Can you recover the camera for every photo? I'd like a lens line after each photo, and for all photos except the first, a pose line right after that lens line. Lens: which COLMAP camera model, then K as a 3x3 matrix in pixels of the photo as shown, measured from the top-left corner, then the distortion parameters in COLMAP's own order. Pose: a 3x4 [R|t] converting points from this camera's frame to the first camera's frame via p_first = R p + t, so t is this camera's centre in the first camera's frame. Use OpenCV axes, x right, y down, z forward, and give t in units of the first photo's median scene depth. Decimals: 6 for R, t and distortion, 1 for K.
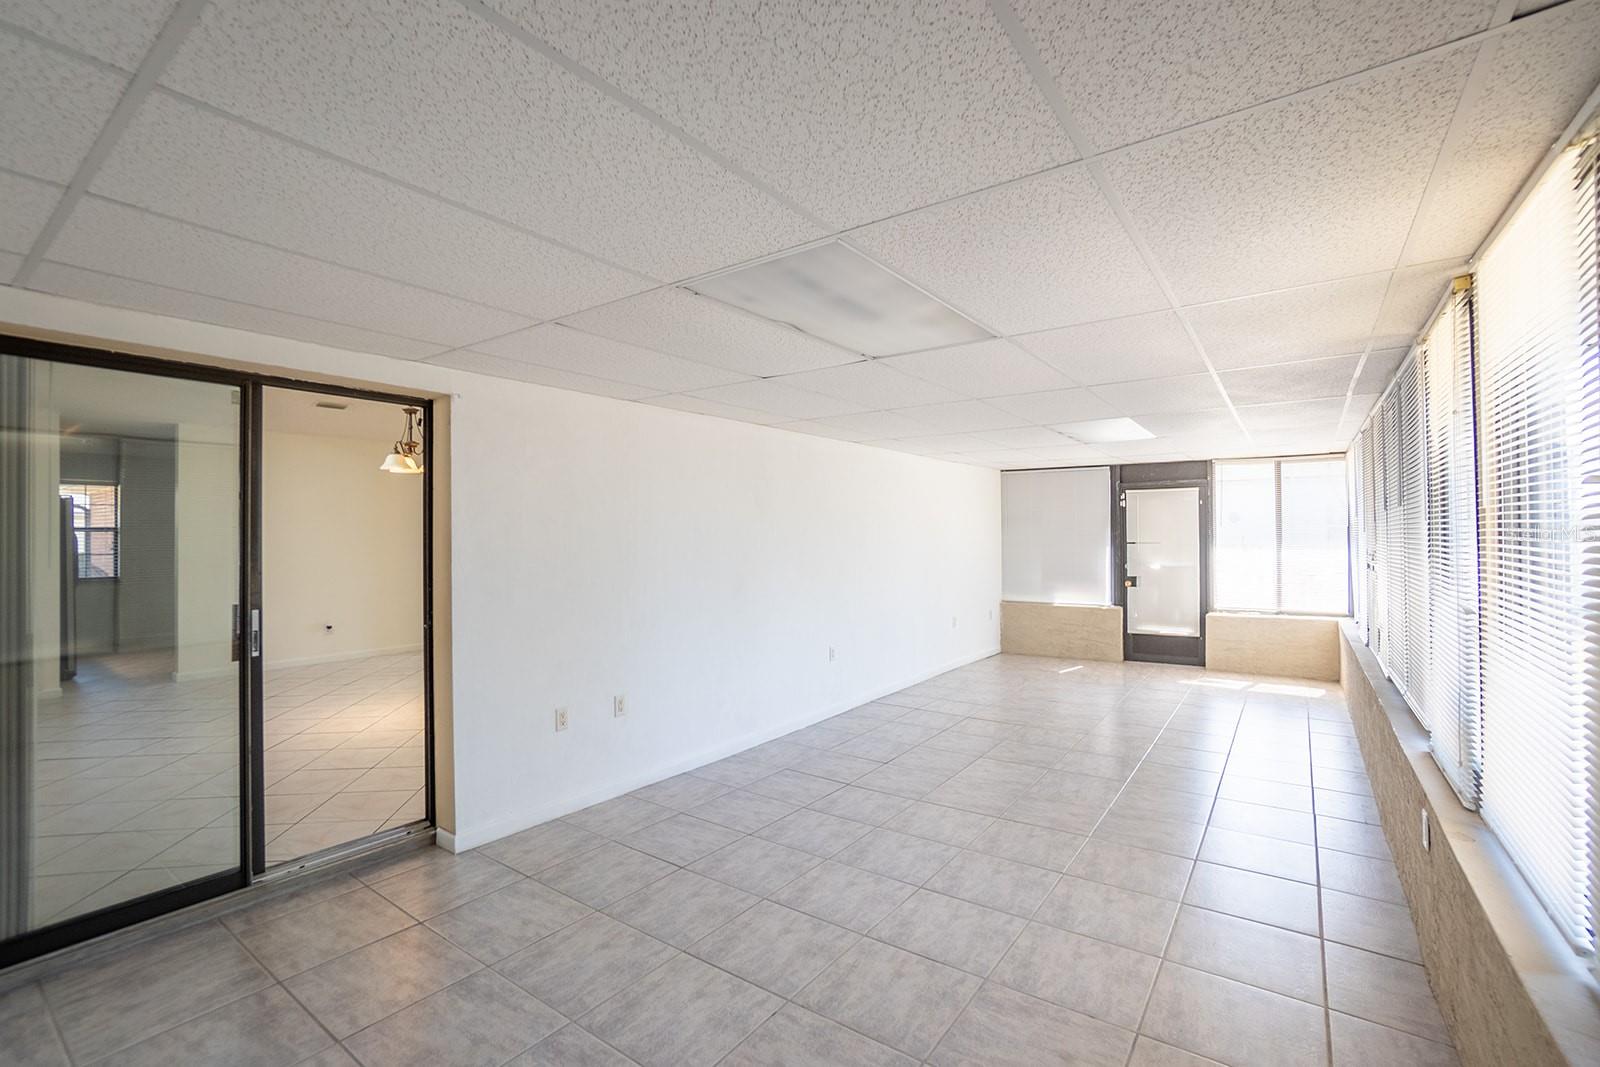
lens RADIAL K [[712.5, 0, 795.2], [0, 712.5, 530.6], [0, 0, 1]] dist [-0.064794, 0.024094]
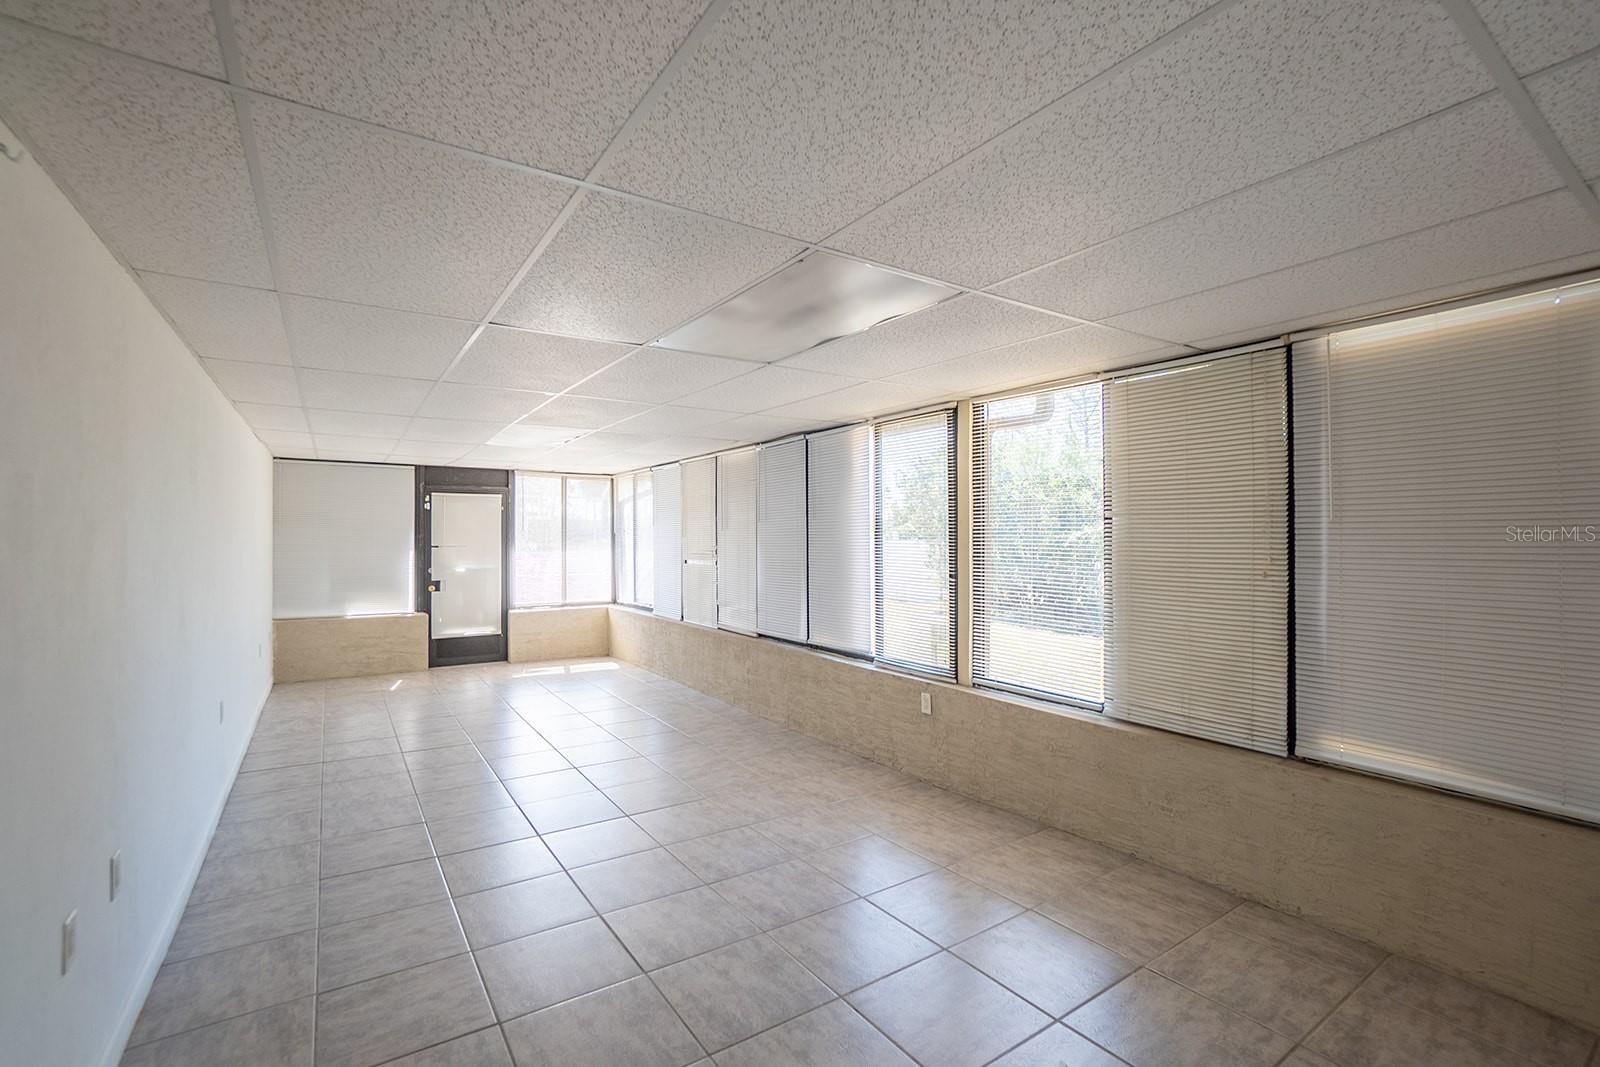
lens RADIAL K [[712.5, 0, 795.2], [0, 712.5, 530.6], [0, 0, 1]] dist [-0.064794, 0.024094]
pose [[0.346067, 0.016097, 0.938072, -0.270769], [-0.010149, 0.999859, -0.013414, 0.003544], [-0.938155, -0.004878, 0.346181, 0.195529]]
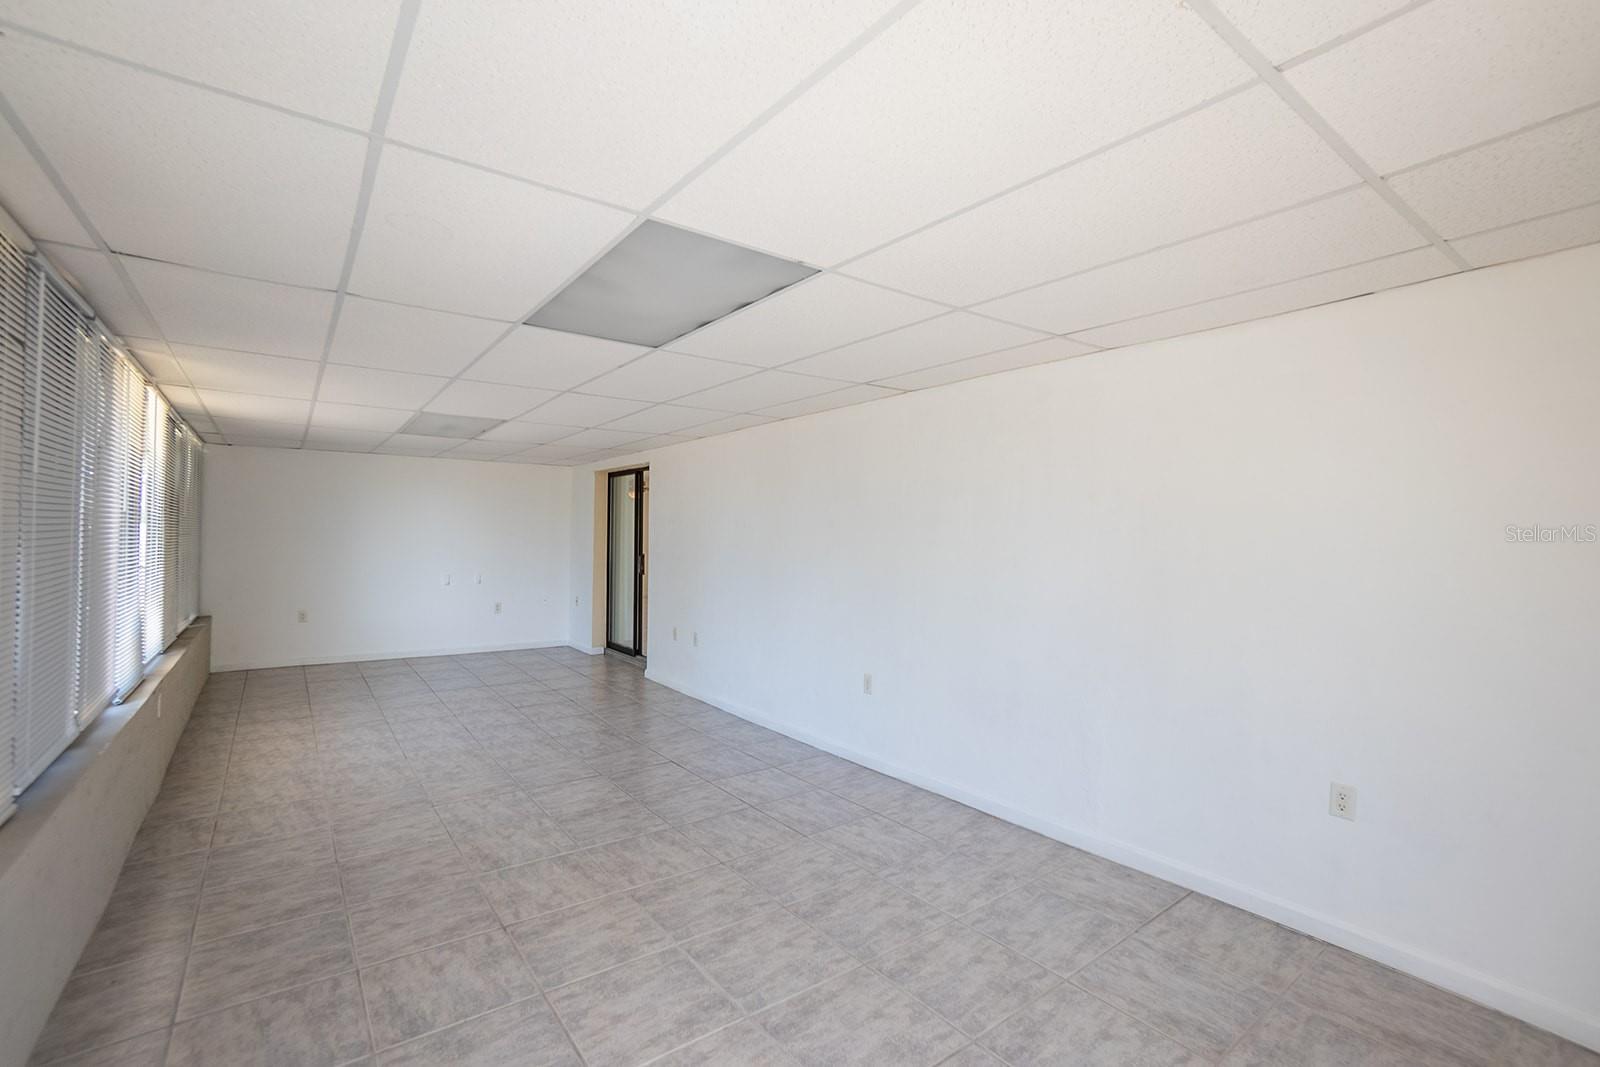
lens RADIAL K [[712.5, 0, 795.2], [0, 712.5, 530.6], [0, 0, 1]] dist [-0.064794, 0.024094]
pose [[-0.300526, 0.001805, -0.953772, 0.599633], [-0.004056, 0.999987, 0.003170, 0.003693], [0.953765, 0.004821, -0.300514, 0.853727]]
